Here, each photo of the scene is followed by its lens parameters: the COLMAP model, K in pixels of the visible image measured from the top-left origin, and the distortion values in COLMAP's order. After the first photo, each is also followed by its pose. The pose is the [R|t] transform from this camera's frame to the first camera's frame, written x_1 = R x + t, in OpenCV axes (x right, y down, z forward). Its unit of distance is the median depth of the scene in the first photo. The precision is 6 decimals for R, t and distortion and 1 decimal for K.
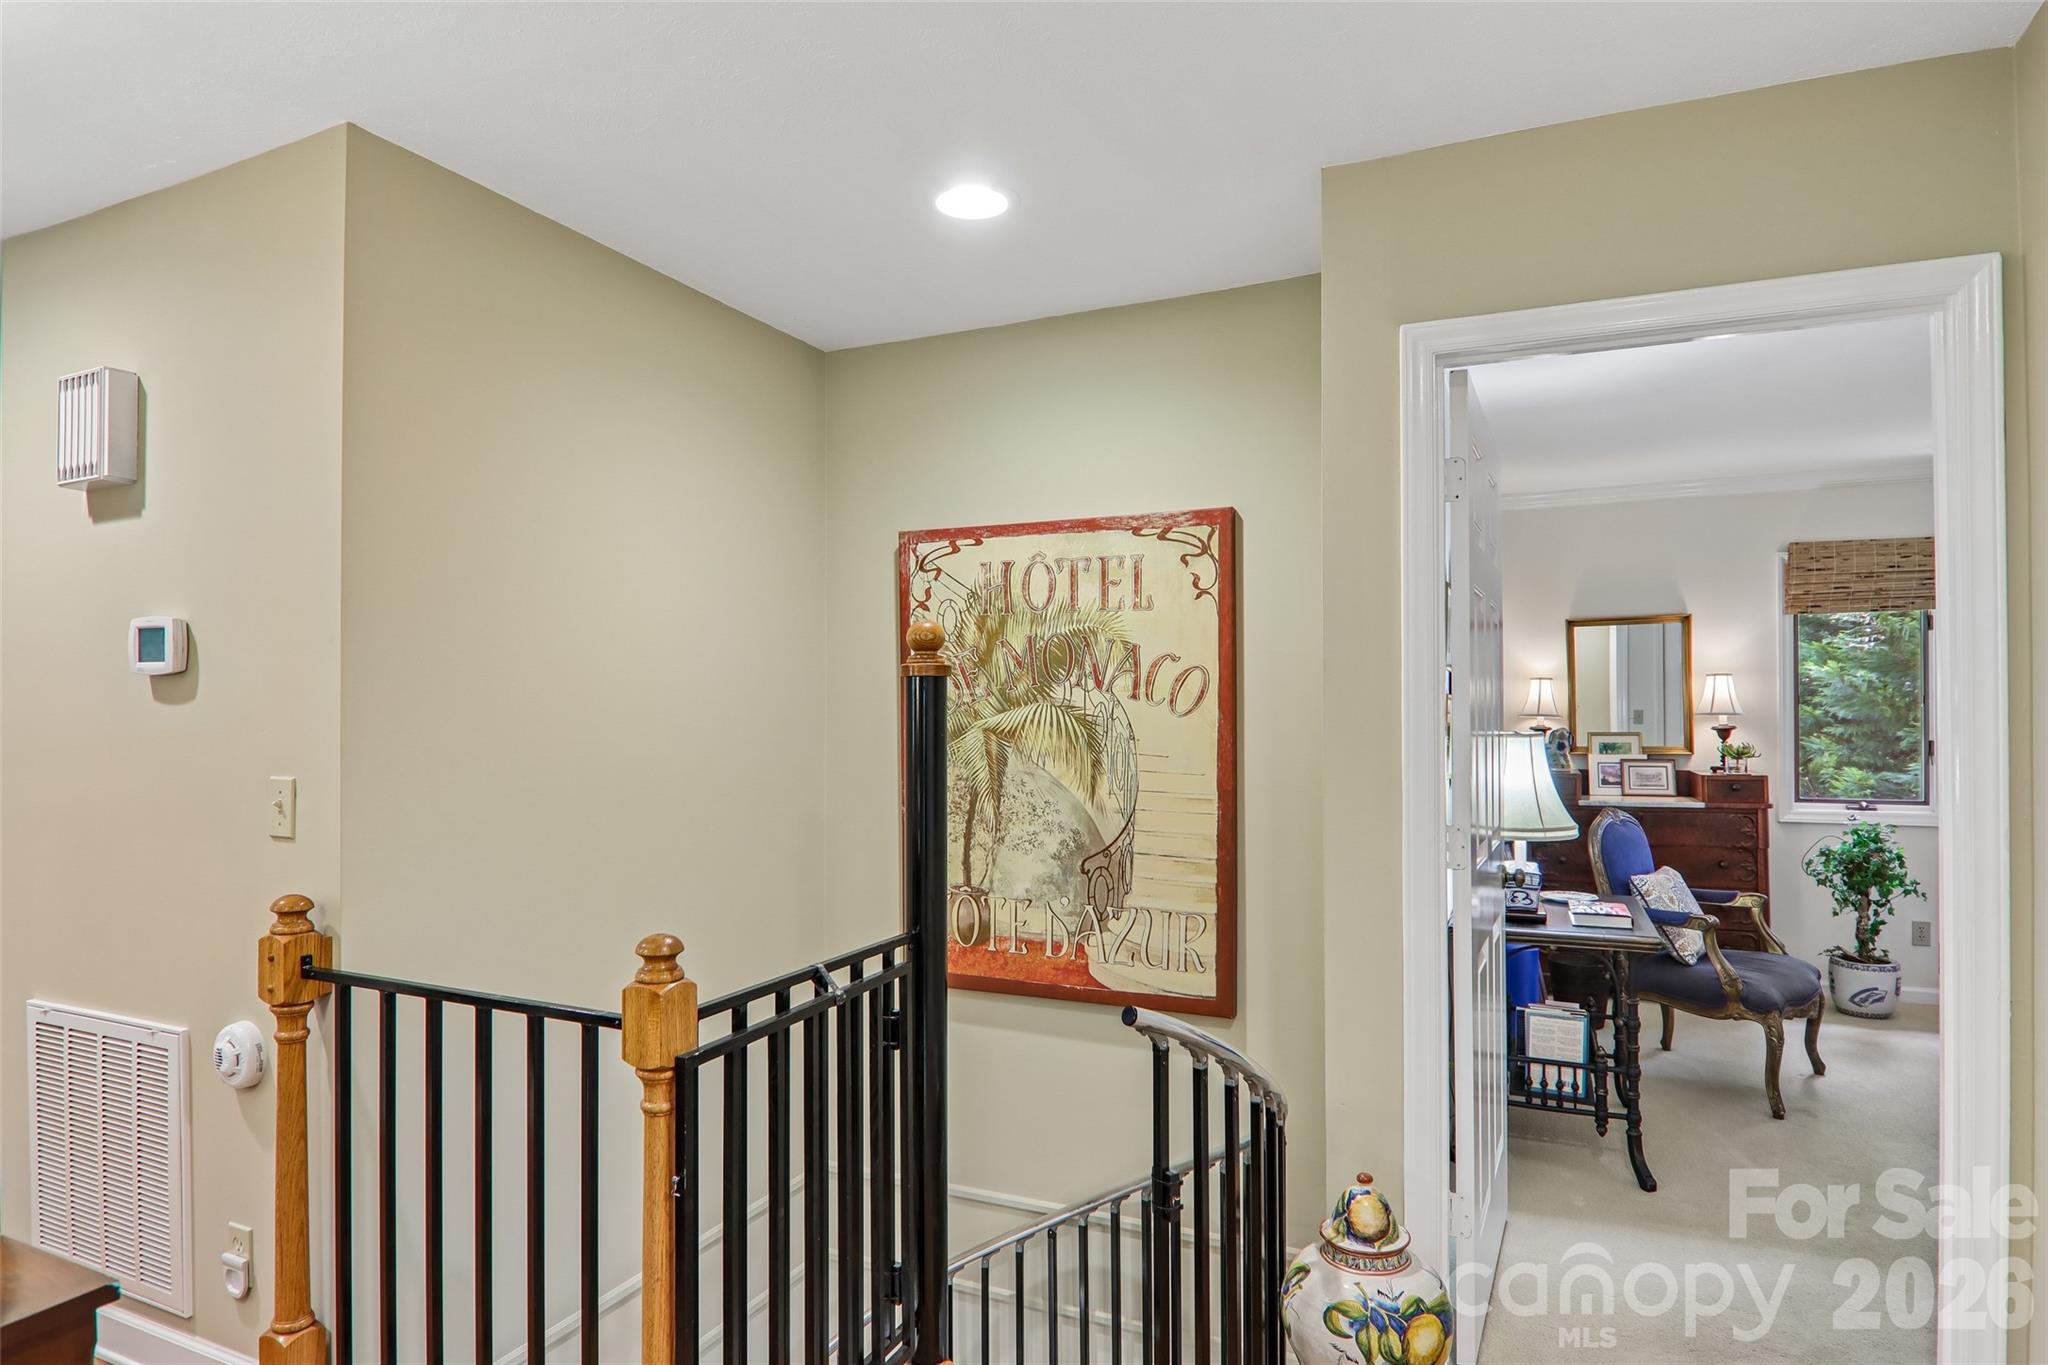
lens RADIAL K [[1159.3, 0, 1029.4], [0, 1159.3, 701.5], [0, 0, 1]] dist [0.005963, -0.020593]
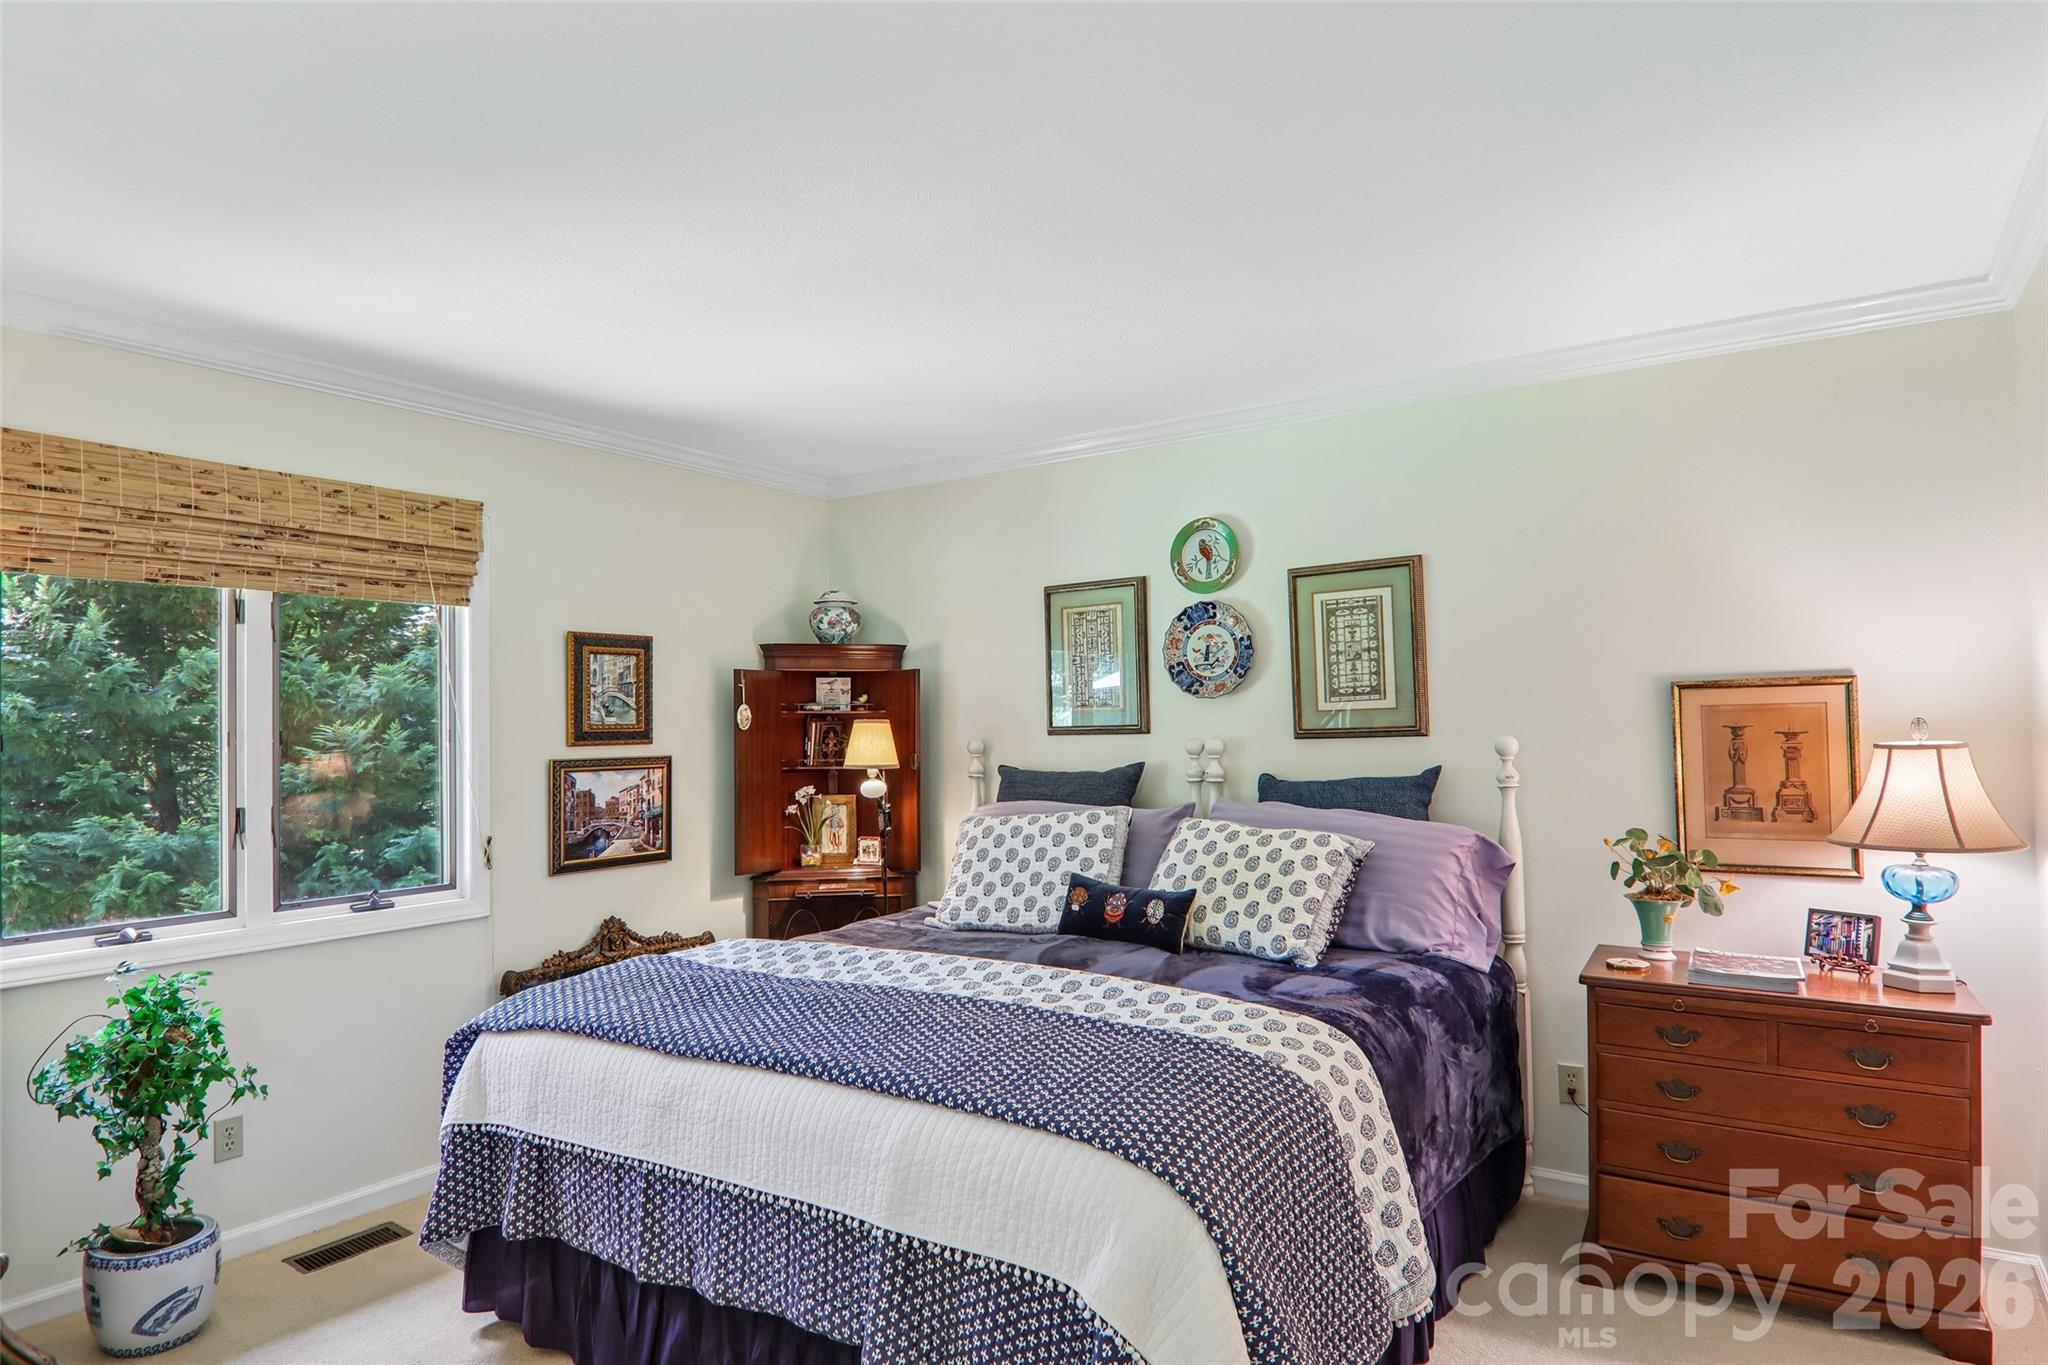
lens RADIAL K [[1159.3, 0, 1029.4], [0, 1159.3, 701.5], [0, 0, 1]] dist [0.005963, -0.020593]
pose [[0.181405, 0.018704, 0.983231, 0.274232], [0.006829, 0.999771, -0.020279, -0.006579], [-0.983385, 0.010393, 0.181236, 0.507432]]
